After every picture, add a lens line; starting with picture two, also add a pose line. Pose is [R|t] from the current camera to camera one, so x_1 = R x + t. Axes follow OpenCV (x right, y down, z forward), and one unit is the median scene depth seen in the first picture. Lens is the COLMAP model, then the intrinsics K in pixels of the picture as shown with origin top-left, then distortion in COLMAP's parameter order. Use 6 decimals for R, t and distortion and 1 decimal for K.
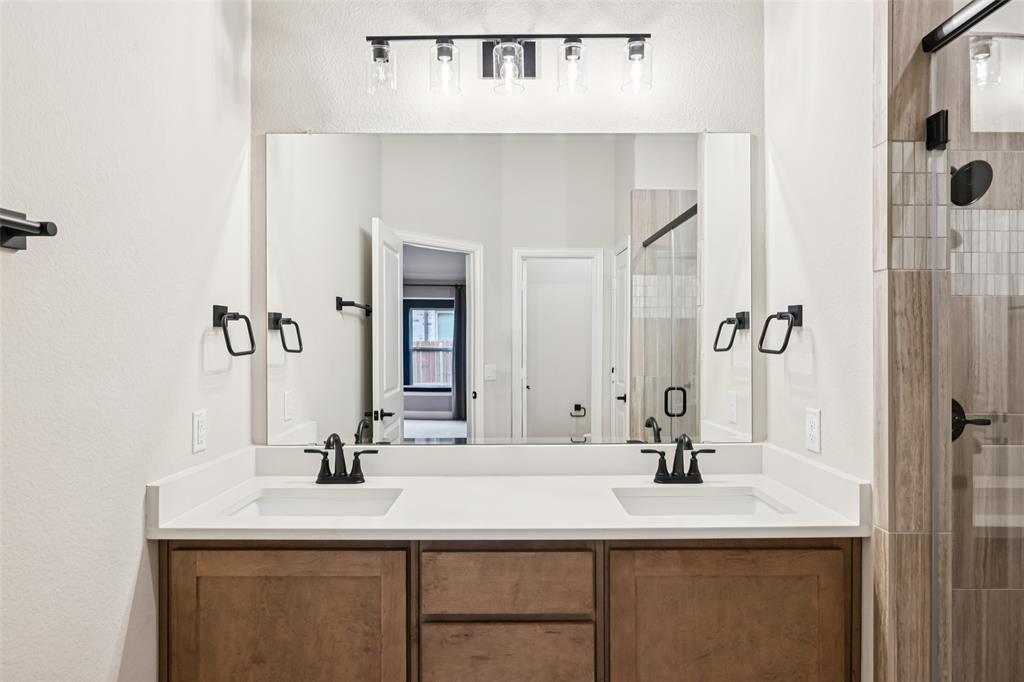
lens RADIAL K [[600.2, 0, 512.0], [0, 600.2, 339.8], [0, 0, 1]] dist [-0.002120, 0.000185]
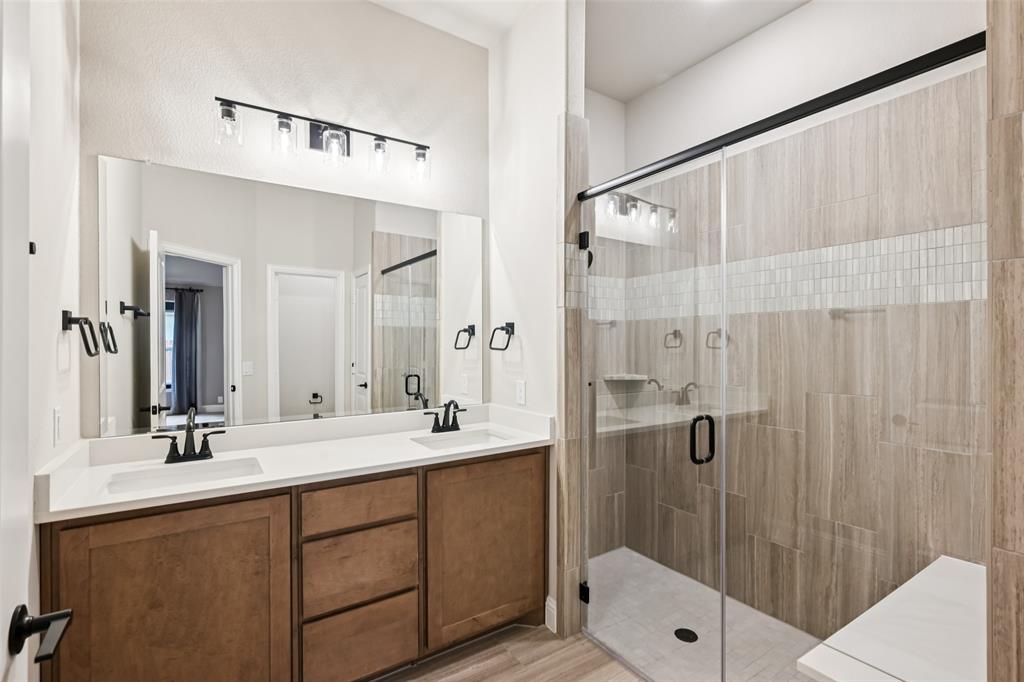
lens RADIAL K [[476.0, 0, 512.0], [0, 476.0, 341.0], [0, 0, 1]] dist [0.000943, 0.000229]
pose [[0.835828, 0.001505, 0.548990, -0.350298], [-0.001730, 0.999998, -0.000108, -0.003927], [-0.548989, -0.000860, 0.835829, -0.203640]]
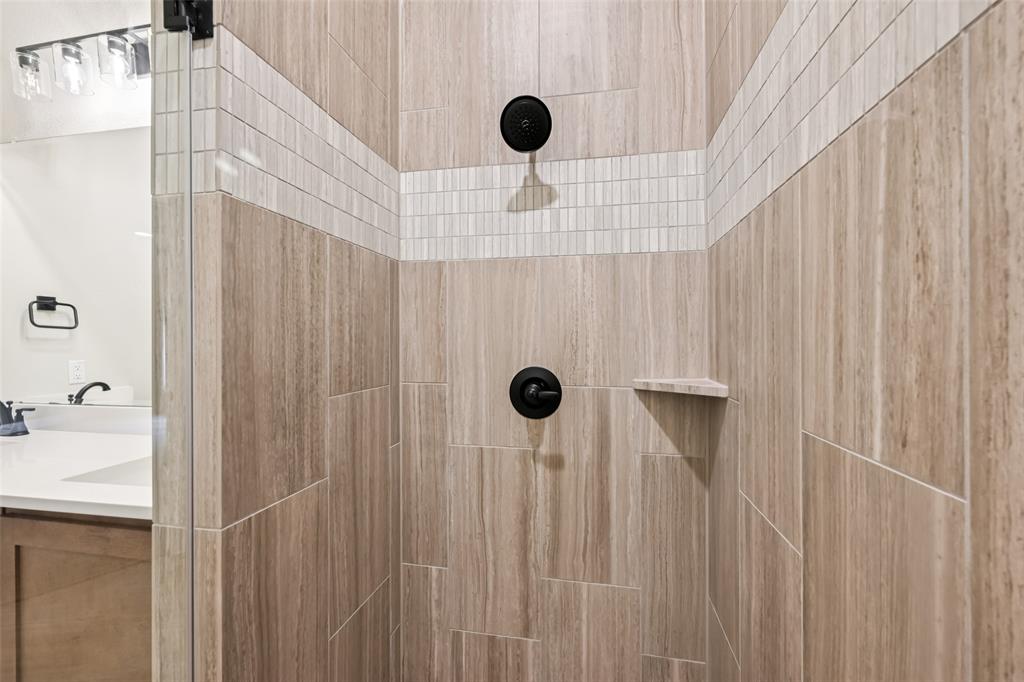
lens RADIAL K [[428.6, 0, 515.2], [0, 428.6, 337.2], [0, 0, 1]] dist [0.001565, 0.000197]
pose [[0.982375, -0.002855, -0.186899, 1.104949], [0.002938, 0.999996, 0.000167, 0.066664], [0.186898, -0.000713, 0.982379, 0.478862]]
